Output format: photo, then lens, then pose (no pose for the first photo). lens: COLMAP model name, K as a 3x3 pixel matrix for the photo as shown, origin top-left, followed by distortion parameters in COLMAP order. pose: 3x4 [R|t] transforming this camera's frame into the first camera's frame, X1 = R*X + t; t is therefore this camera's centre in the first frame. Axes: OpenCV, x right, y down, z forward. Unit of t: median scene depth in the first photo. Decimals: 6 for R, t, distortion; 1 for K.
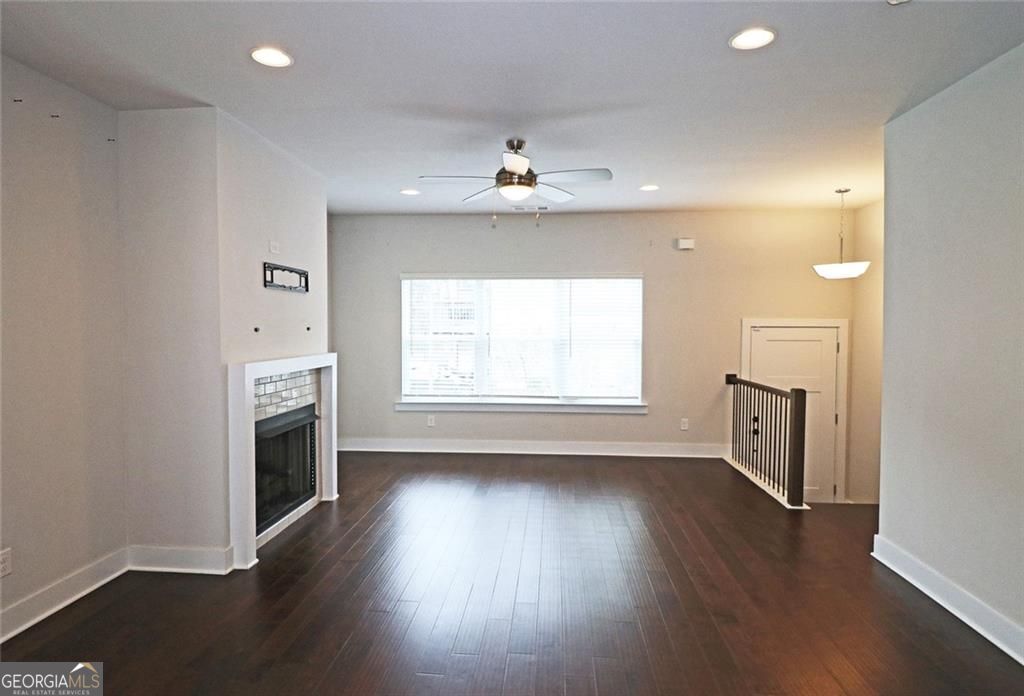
lens RADIAL K [[564.1, 0, 512.0], [0, 564.1, 348.0], [0, 0, 1]] dist [-0.000607, -0.000149]
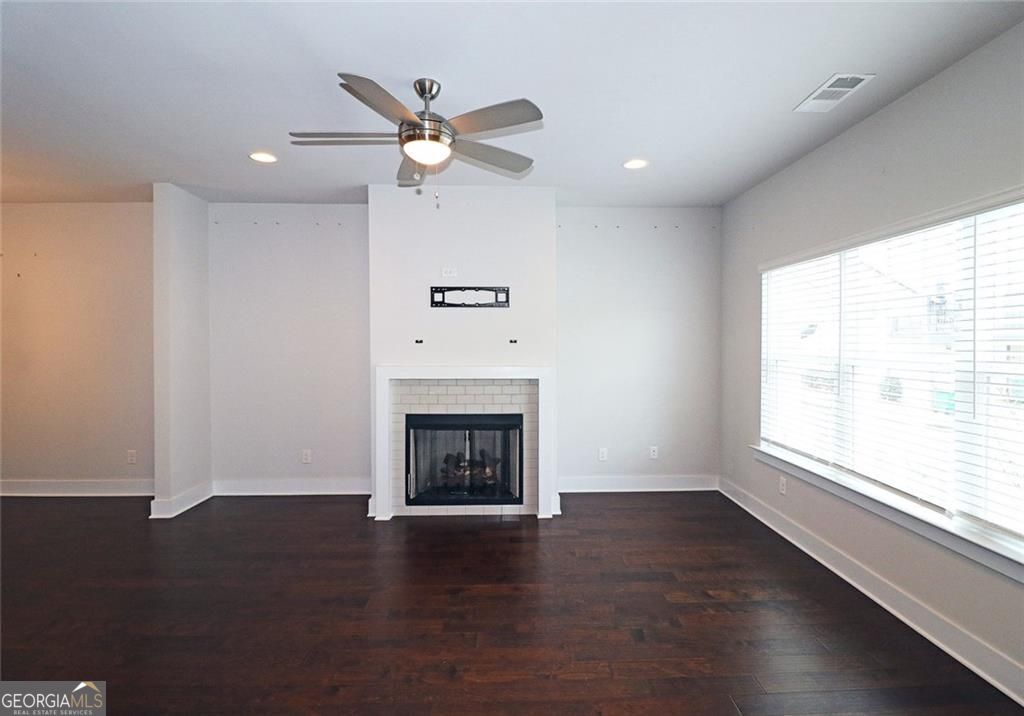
lens RADIAL K [[506.1, 0, 512.0], [0, 506.1, 358.0], [0, 0, 1]] dist [0.001944, 0.000212]
pose [[0.098049, 0.006826, -0.995158, 0.550027], [-0.043383, 0.999055, 0.002579, -0.005478], [0.994235, 0.042920, 0.098253, 0.868267]]
